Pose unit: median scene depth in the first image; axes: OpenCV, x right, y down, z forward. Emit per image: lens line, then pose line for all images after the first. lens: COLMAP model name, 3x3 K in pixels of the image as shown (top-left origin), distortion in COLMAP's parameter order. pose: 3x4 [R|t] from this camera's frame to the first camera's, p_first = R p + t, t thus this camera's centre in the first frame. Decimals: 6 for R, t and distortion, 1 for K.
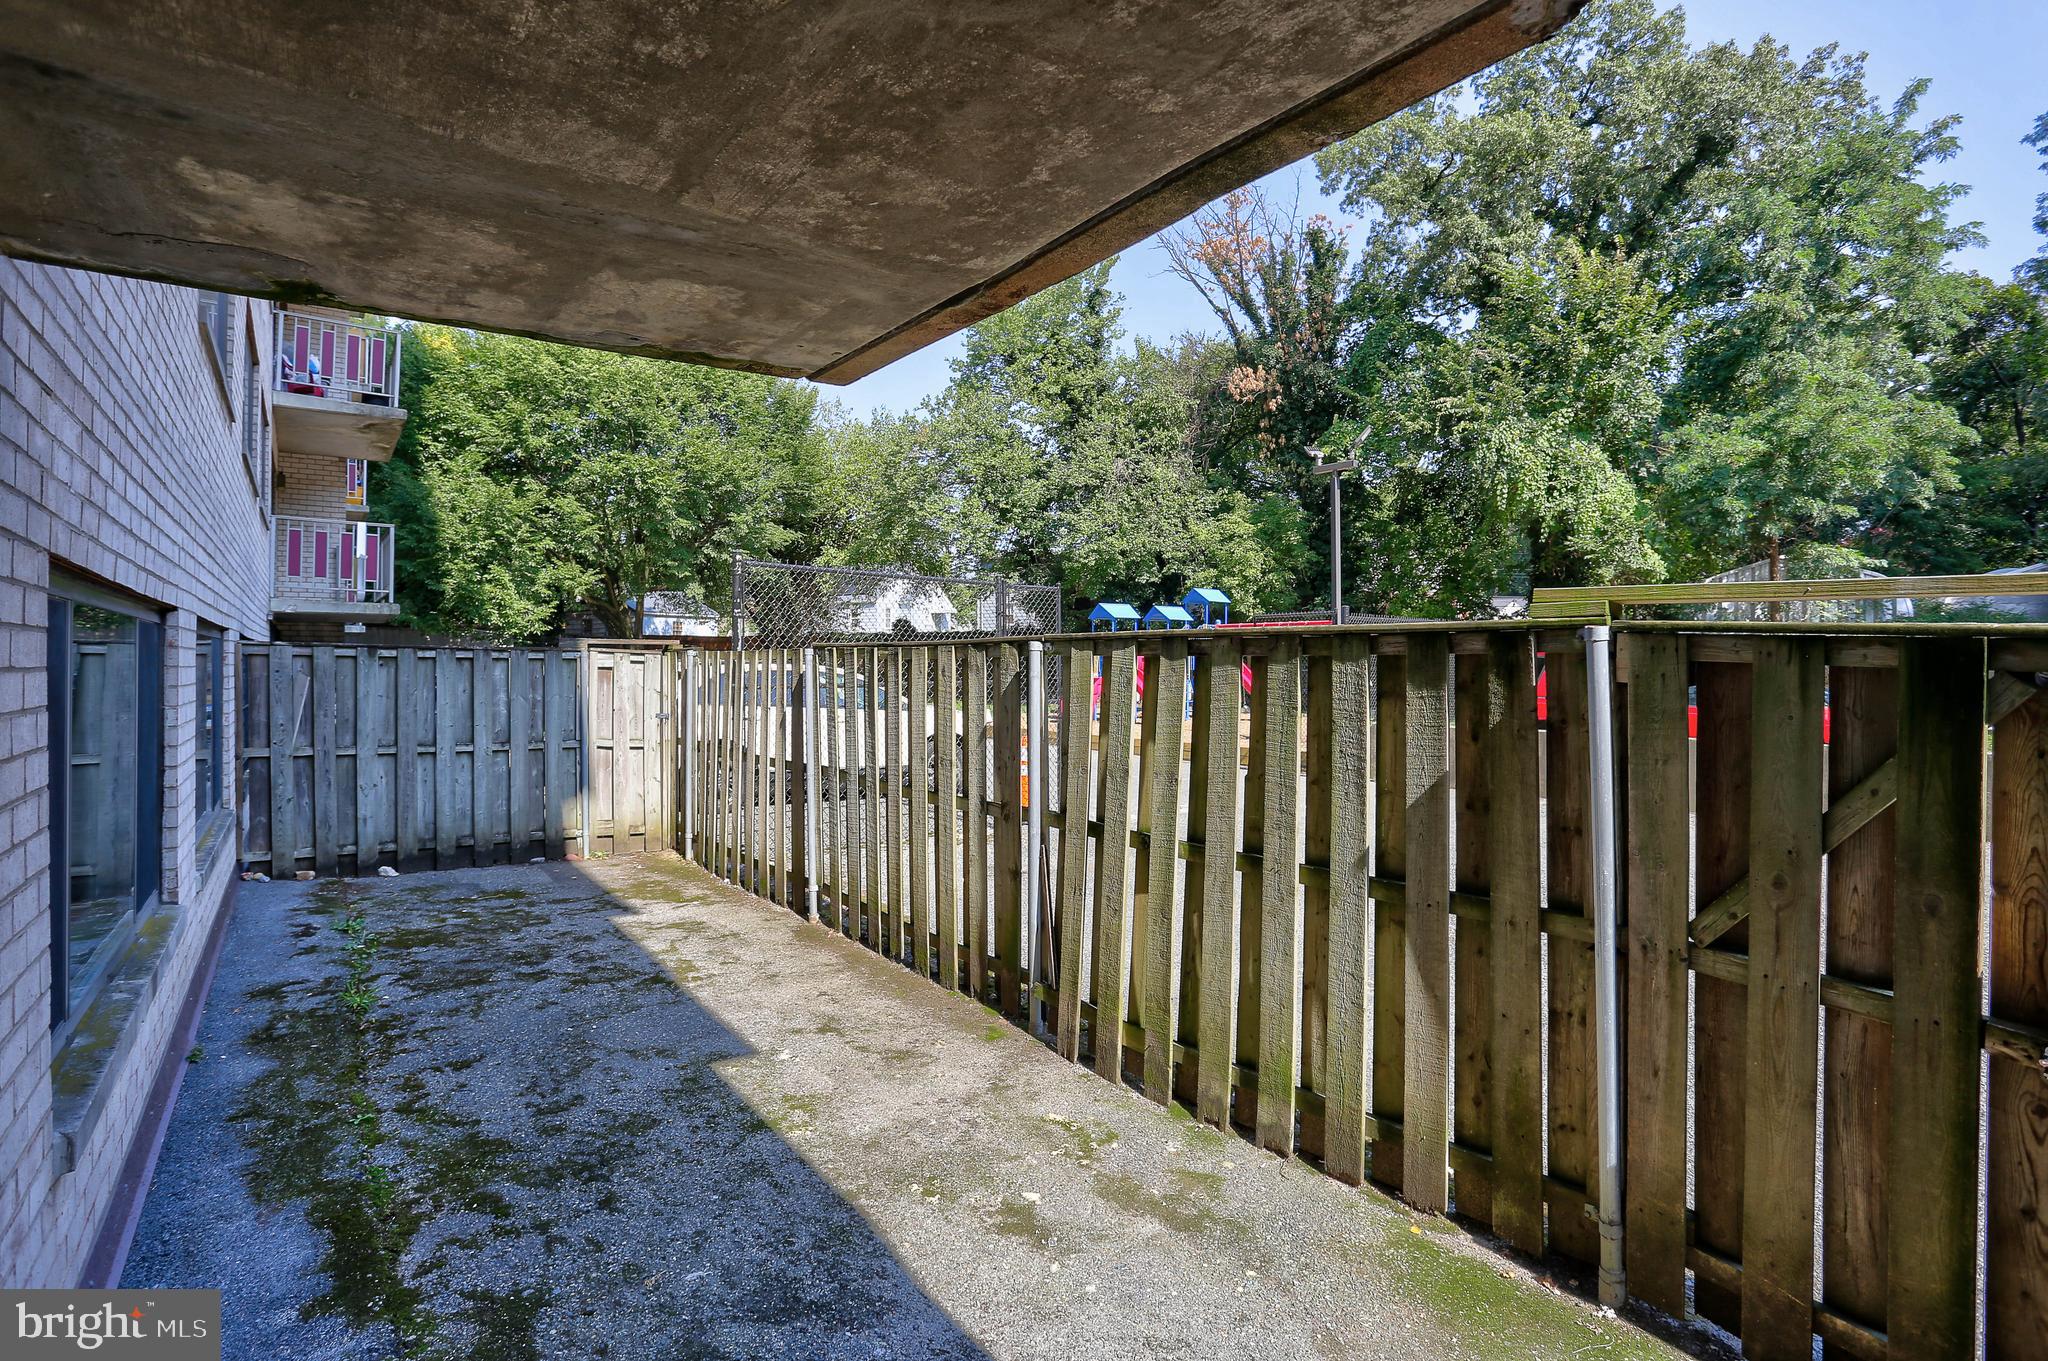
lens RADIAL K [[980.8, 0, 1023.7], [0, 980.8, 685.6], [0, 0, 1]] dist [-0.003791, -0.000265]
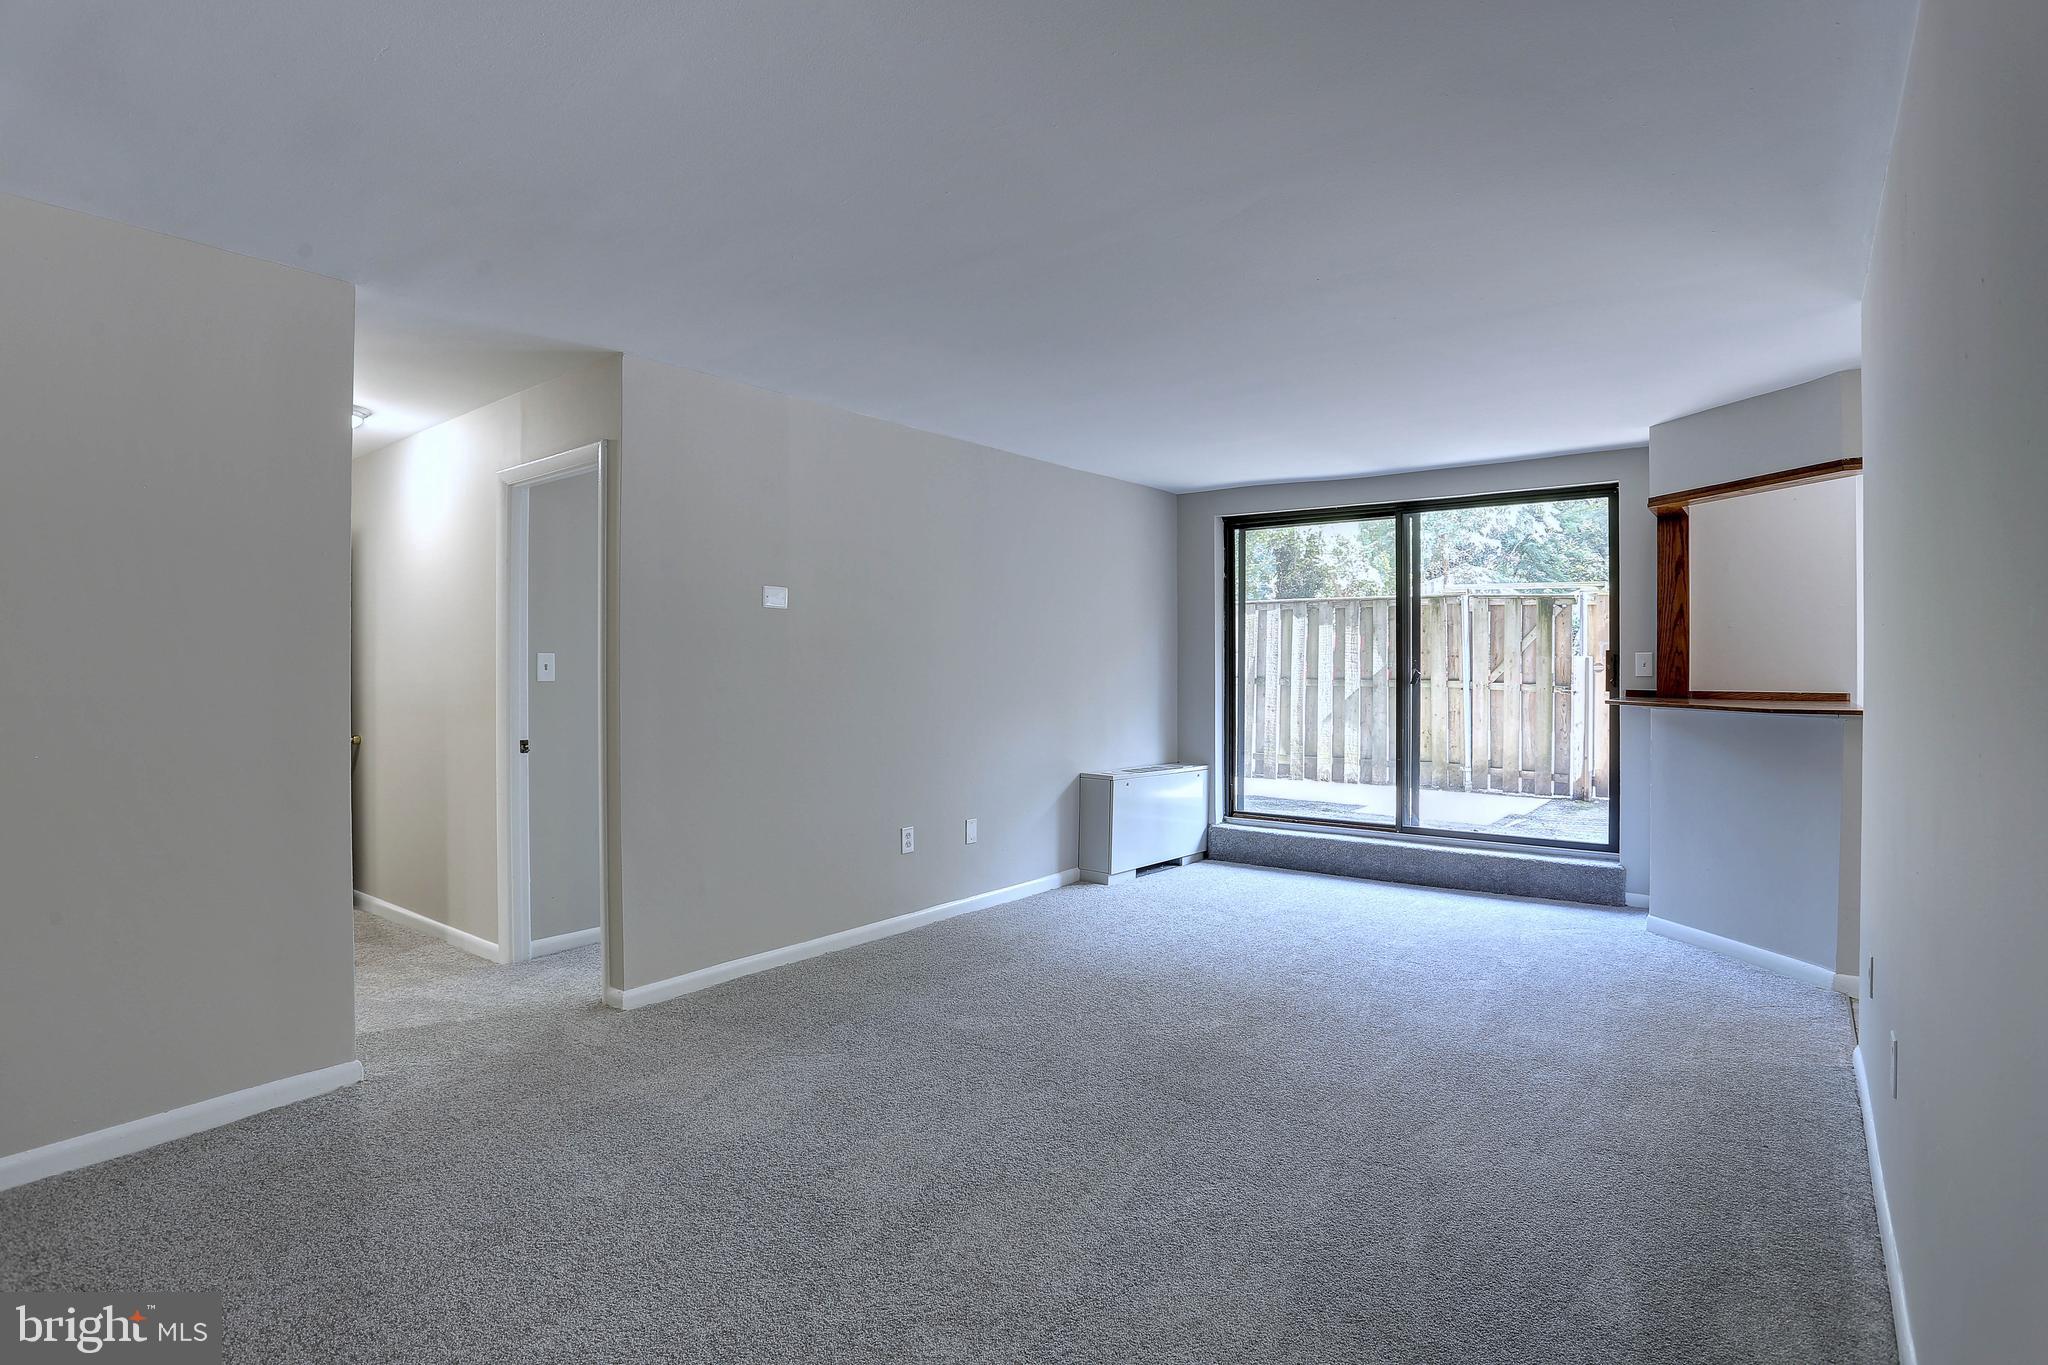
lens RADIAL K [[980.8, 0, 1029.7], [0, 980.8, 675.4], [0, 0, 1]] dist [-0.003791, -0.000265]
pose [[0.965240, -0.002227, 0.261354, -1.608951], [0.005155, 0.999931, -0.010521, 0.221388], [-0.261313, 0.011503, 0.965186, -1.737354]]
